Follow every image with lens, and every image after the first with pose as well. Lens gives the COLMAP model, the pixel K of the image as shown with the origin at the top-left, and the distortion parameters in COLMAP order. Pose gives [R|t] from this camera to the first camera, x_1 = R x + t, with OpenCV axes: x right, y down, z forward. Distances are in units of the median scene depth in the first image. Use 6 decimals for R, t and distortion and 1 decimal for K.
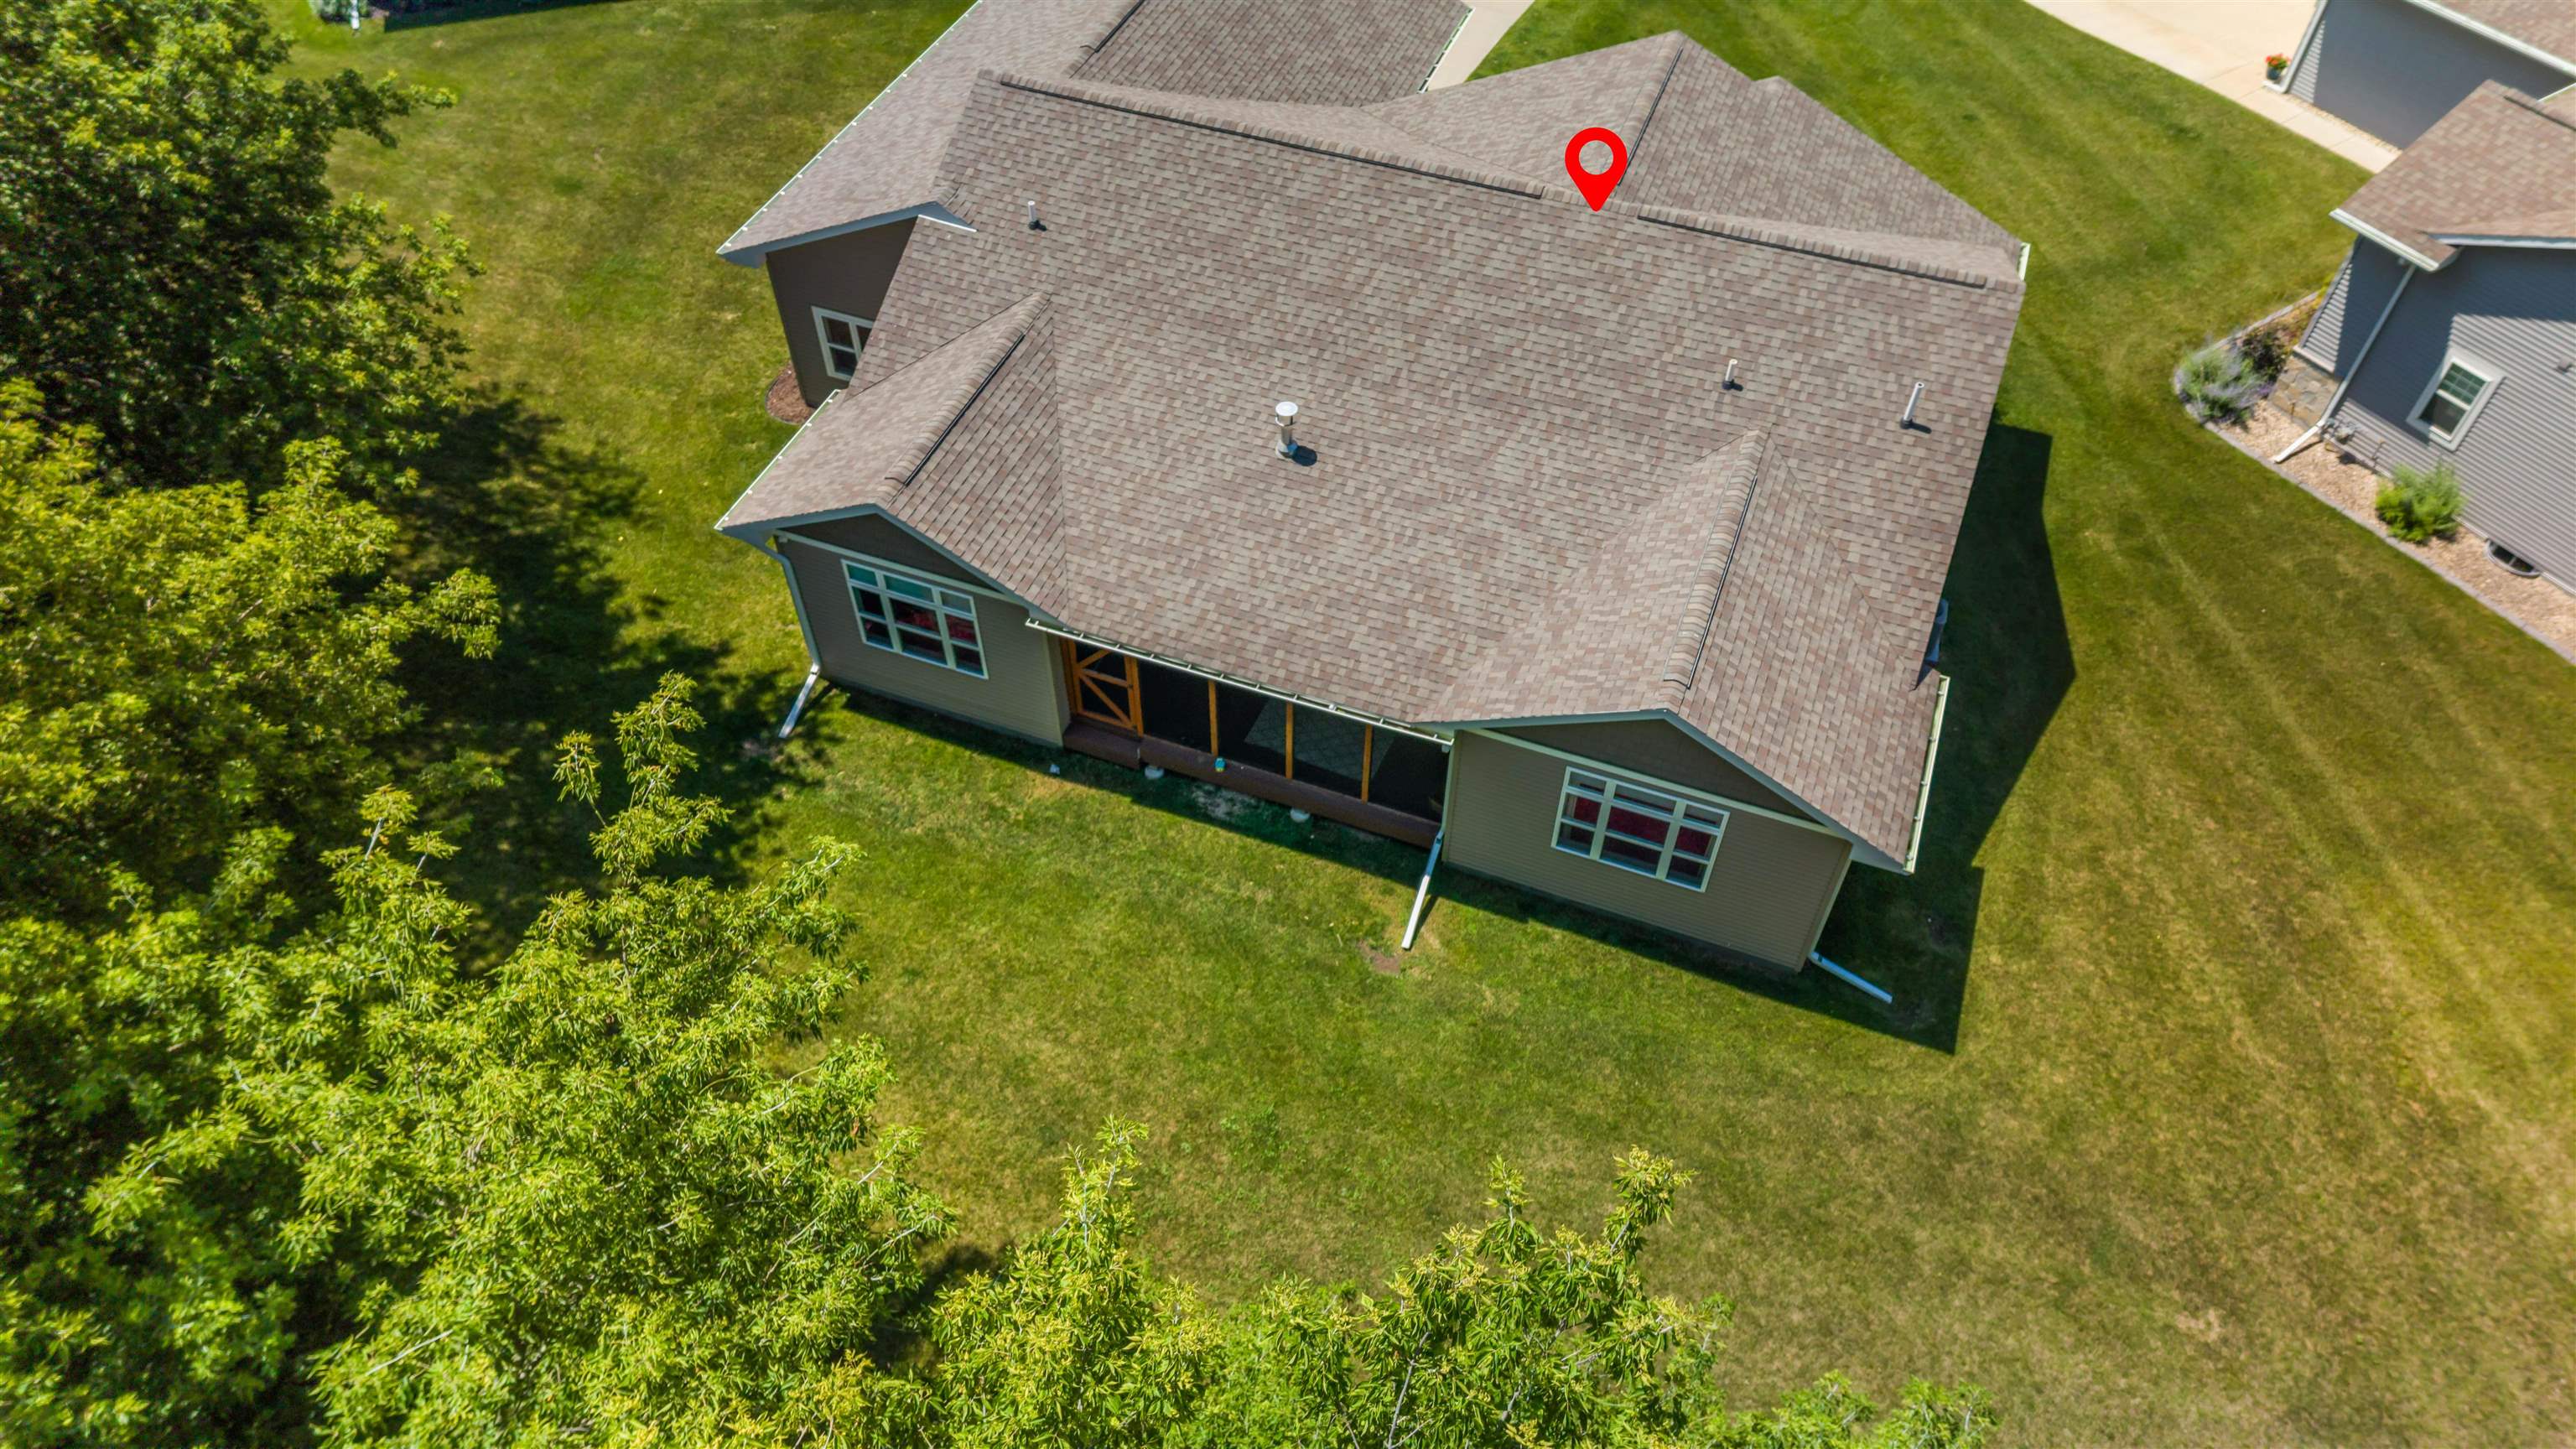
lens RADIAL K [[1714.4, 0, 1294.2], [0, 1714.4, 761.3], [0, 0, 1]] dist [0.051536, -0.050317]
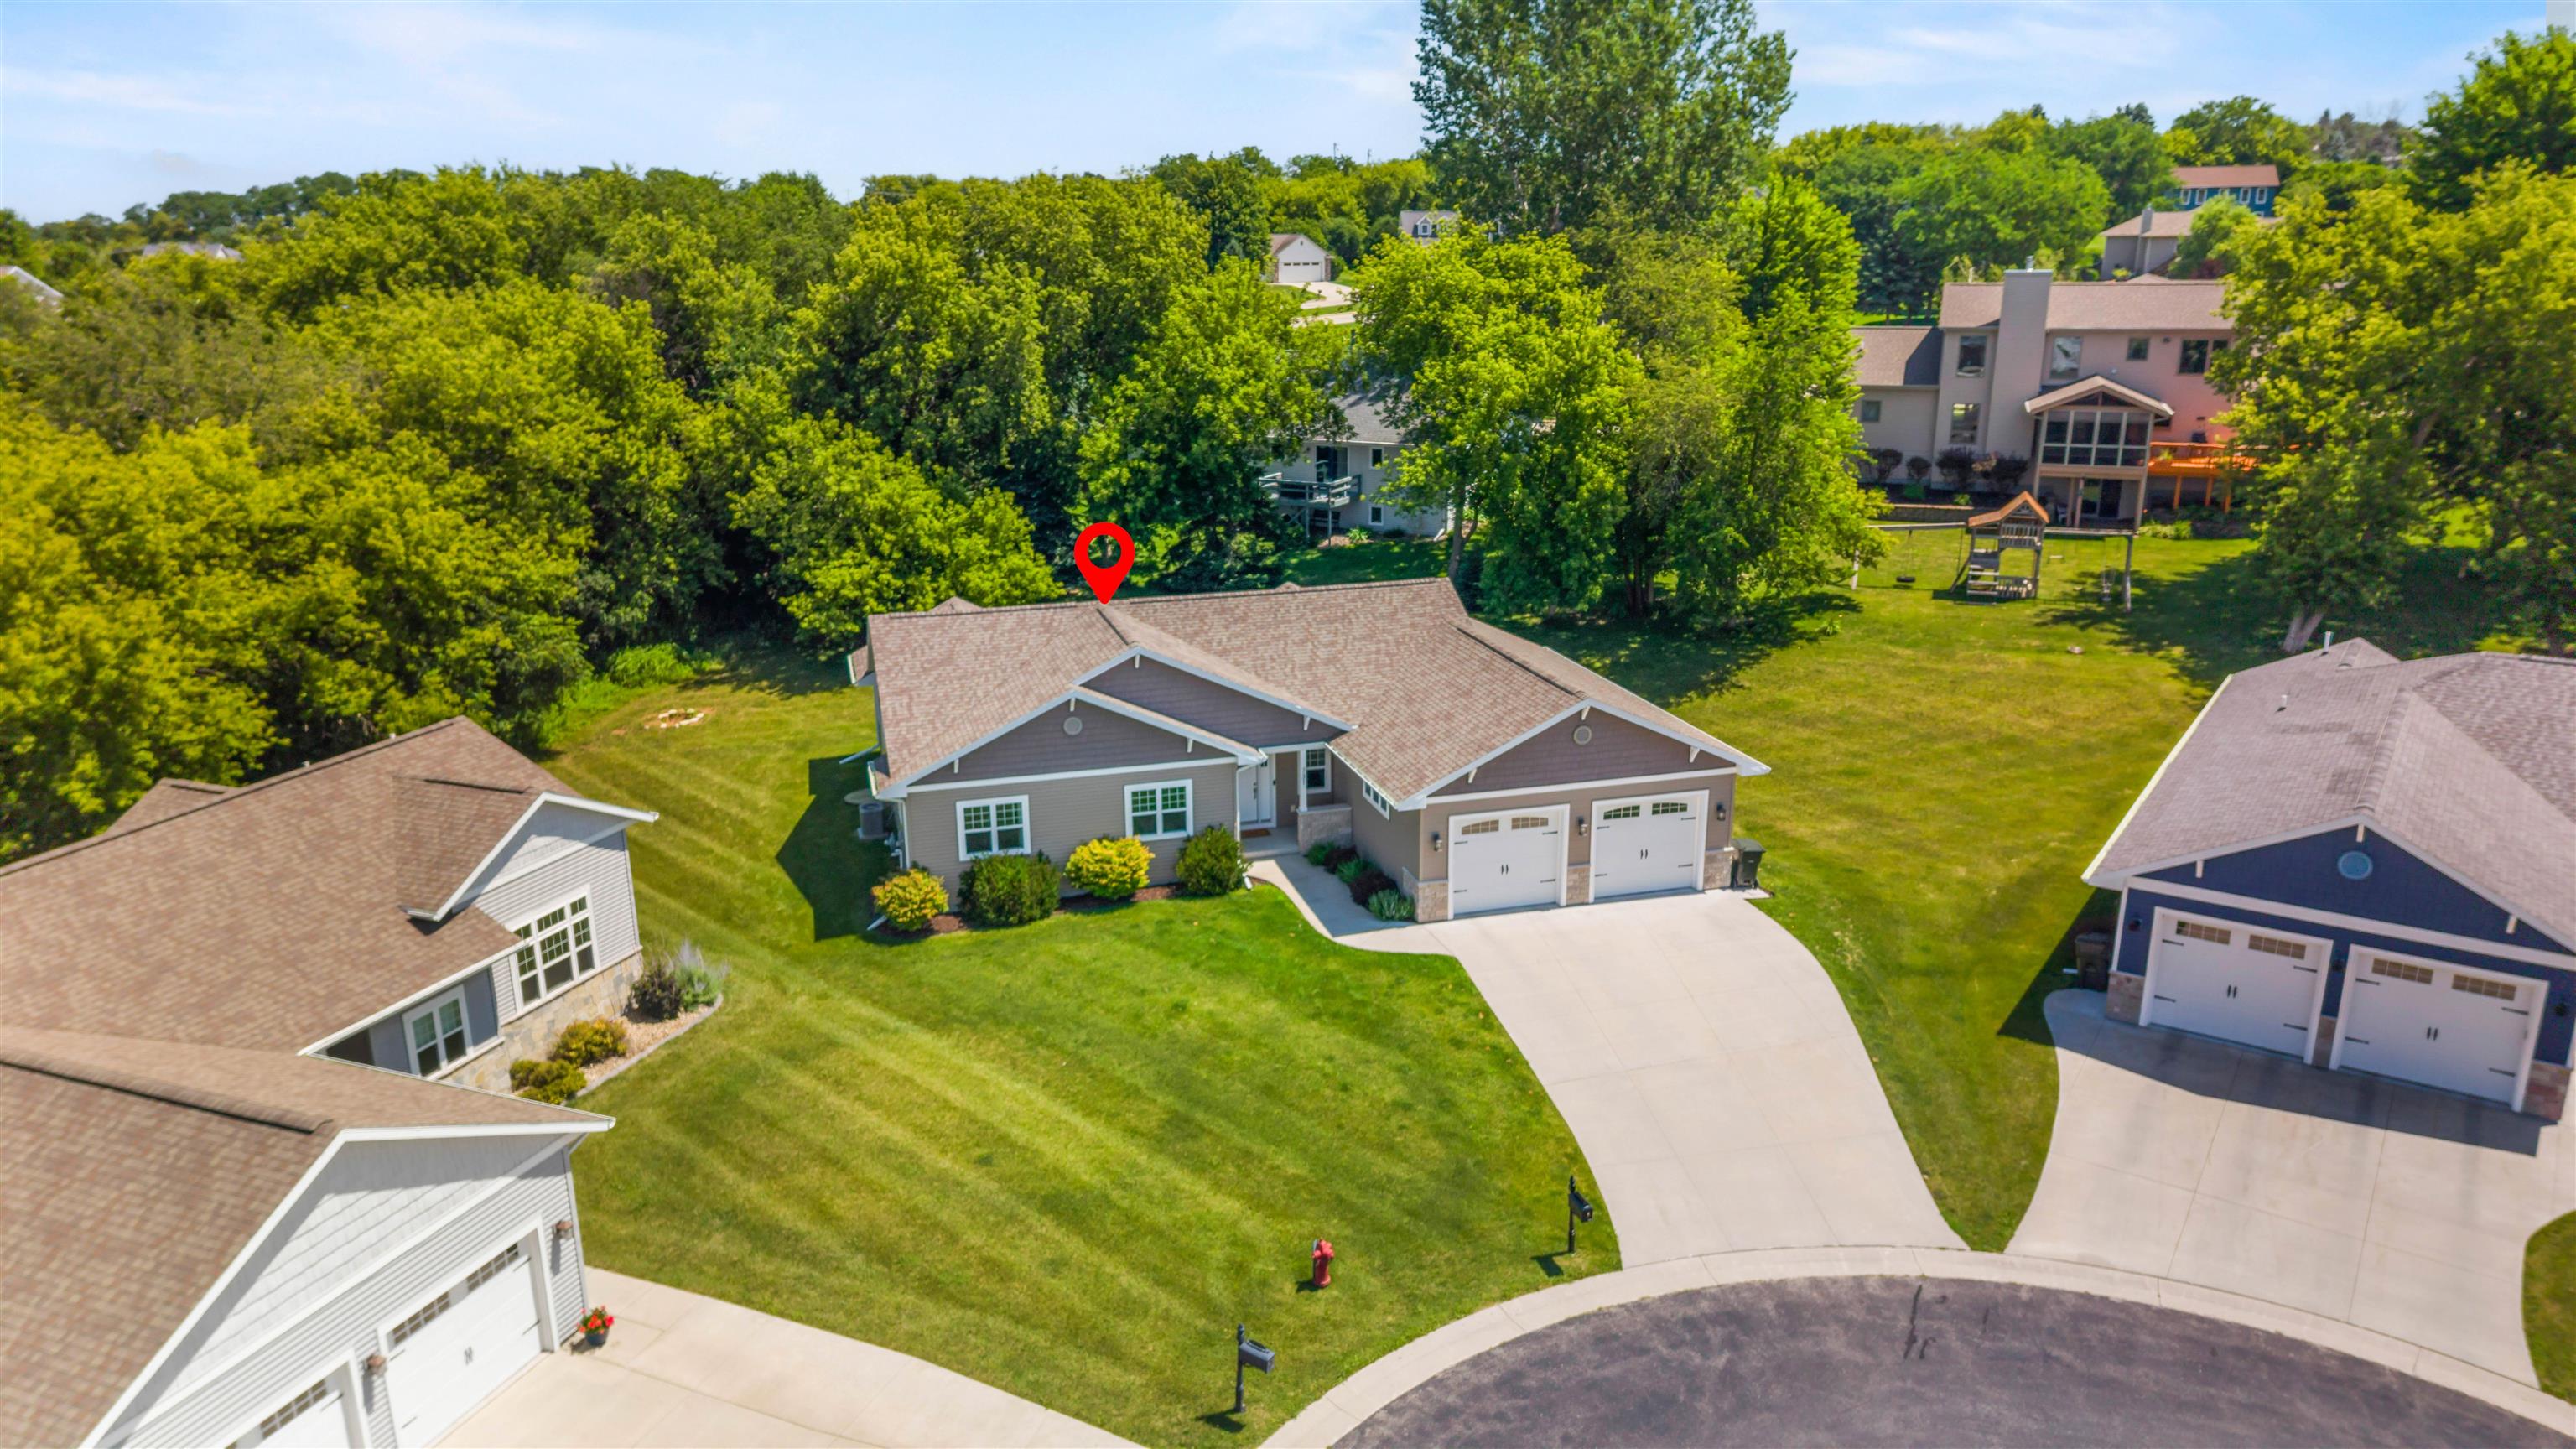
lens RADIAL K [[1714.4, 0, 1294.2], [0, 1714.4, 761.3], [0, 0, 1]] dist [0.051536, -0.050317]
pose [[-0.799863, 0.182950, -0.571619, 1.058313], [-0.452141, 0.442657, 0.774353, -1.719942], [0.394699, 0.877829, -0.271345, 1.689478]]
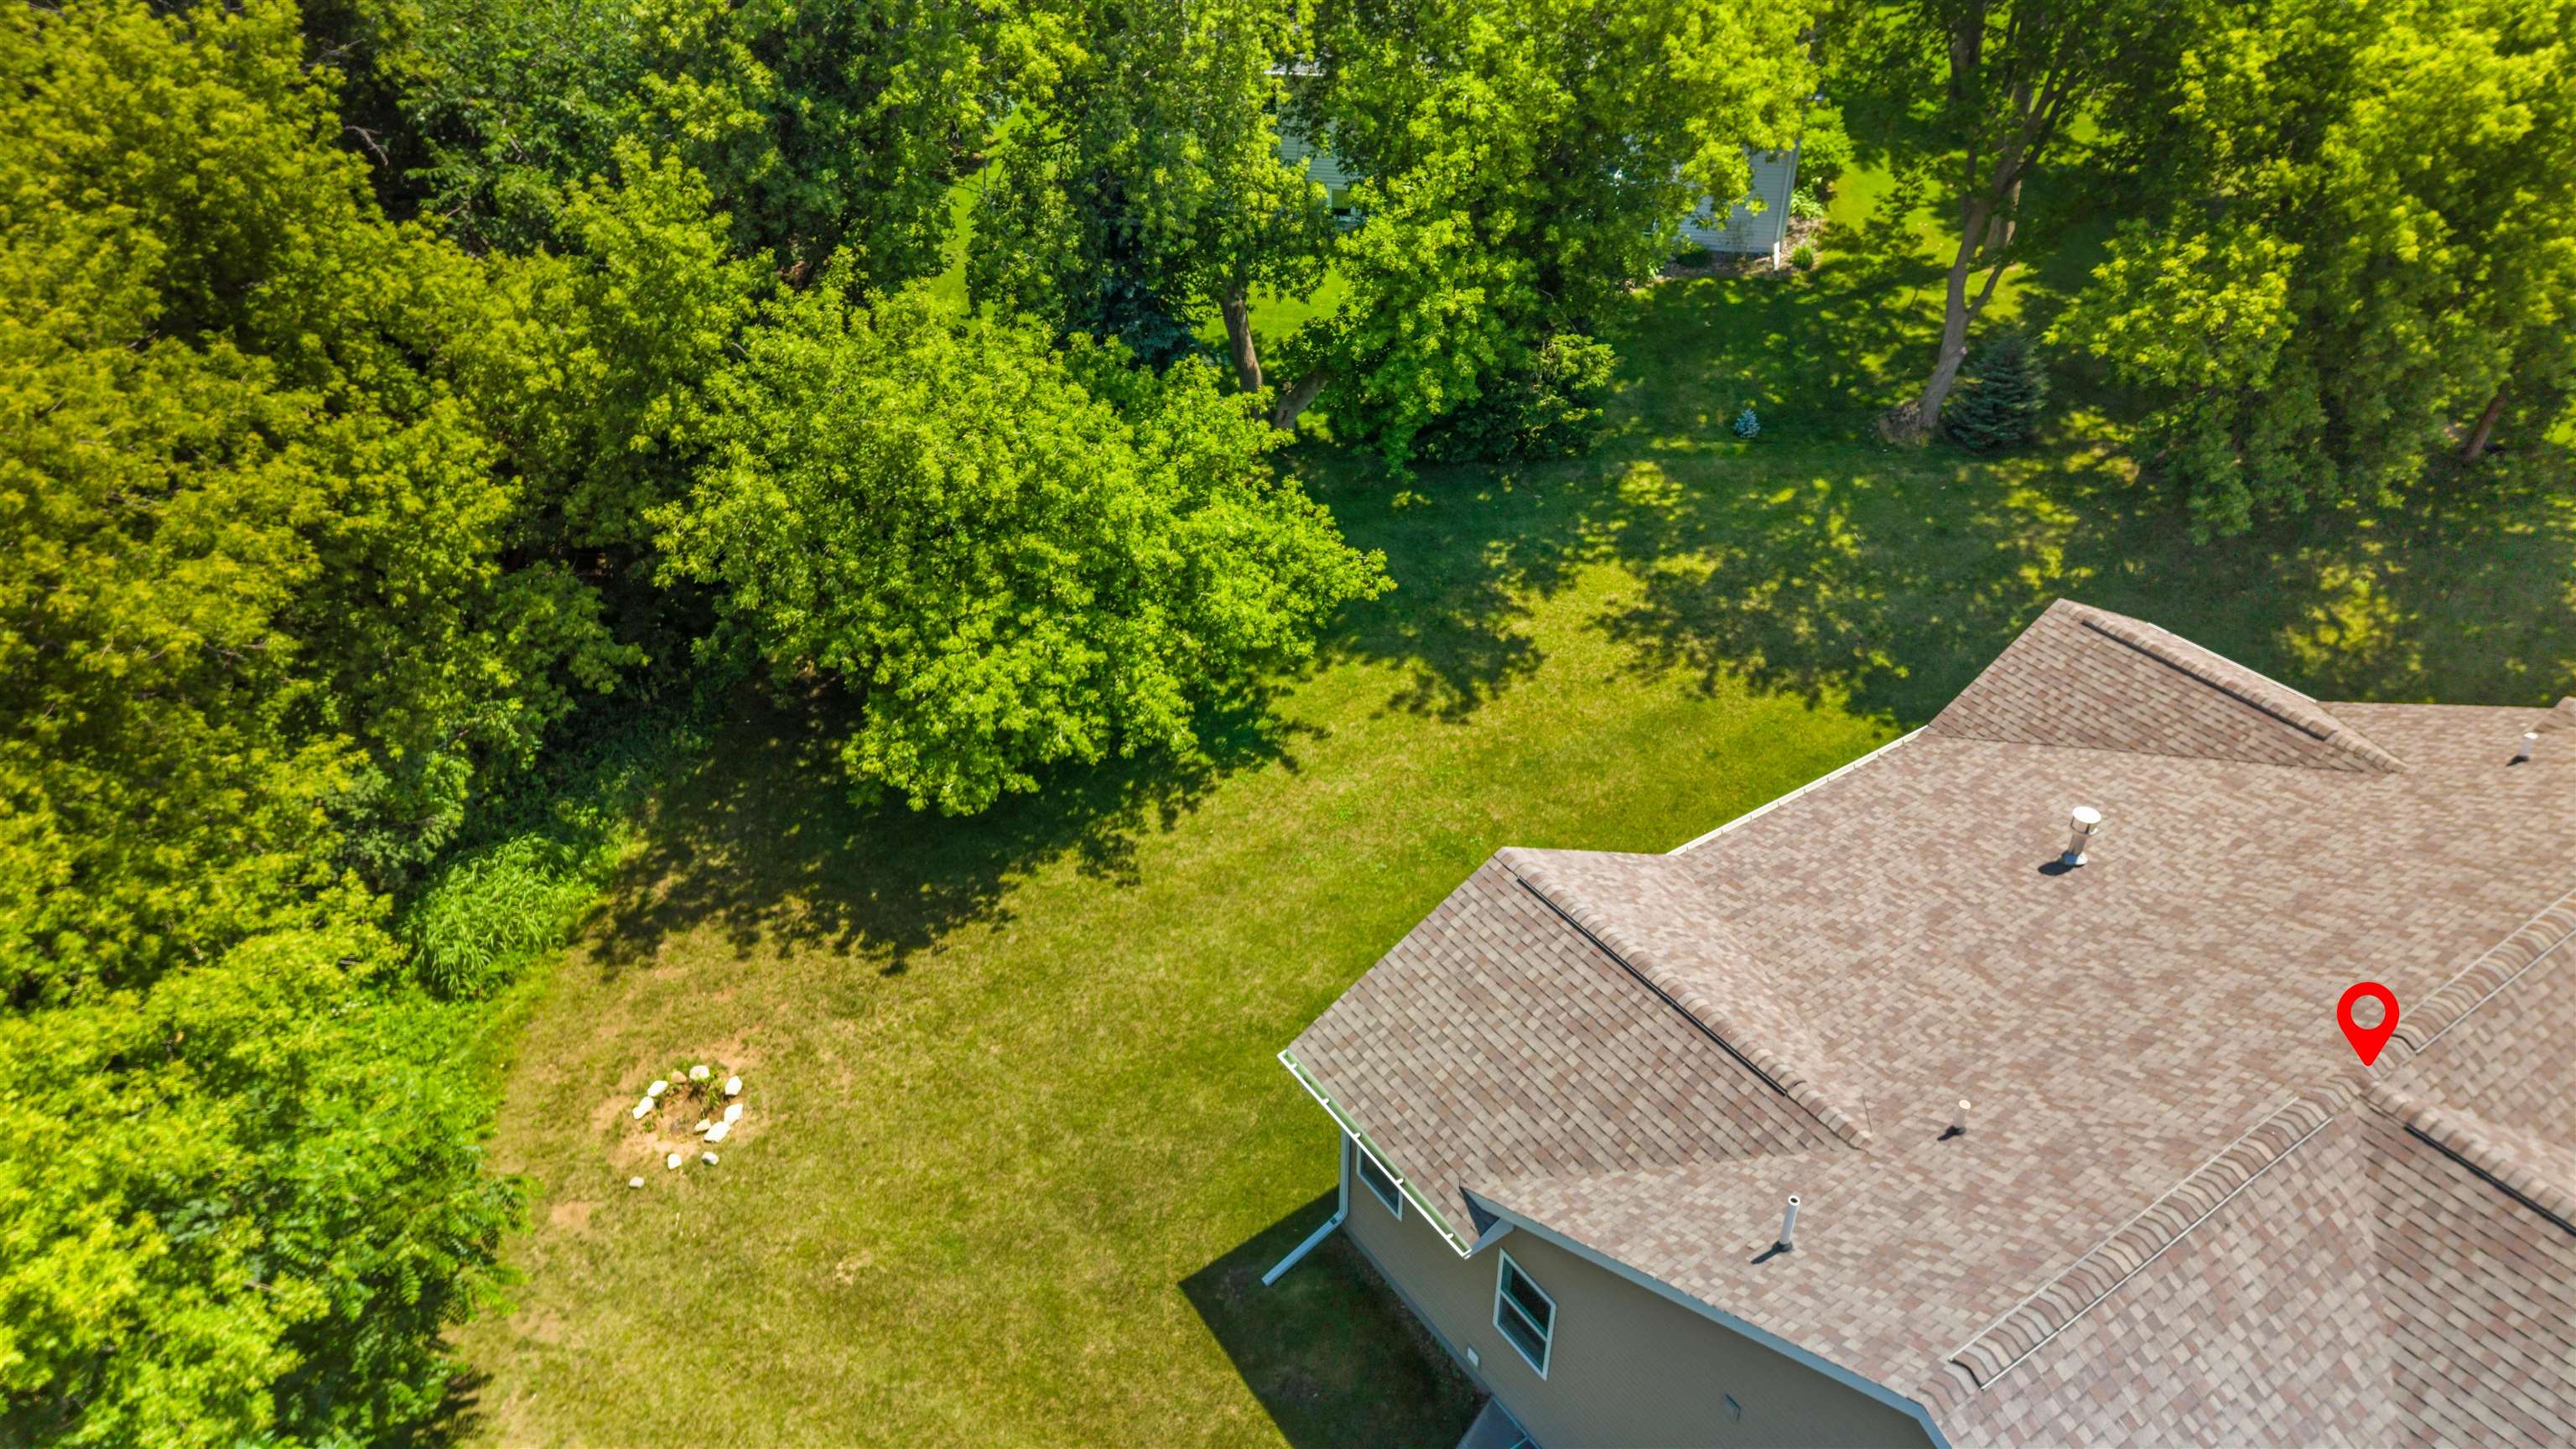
lens RADIAL K [[1714.4, 0, 1294.2], [0, 1714.4, 761.3], [0, 0, 1]] dist [0.051536, -0.050317]
pose [[-0.571013, 0.472674, -0.671210, 0.748300], [-0.624856, 0.280043, 0.728788, -0.560737], [0.532447, 0.835557, 0.135445, 0.599125]]
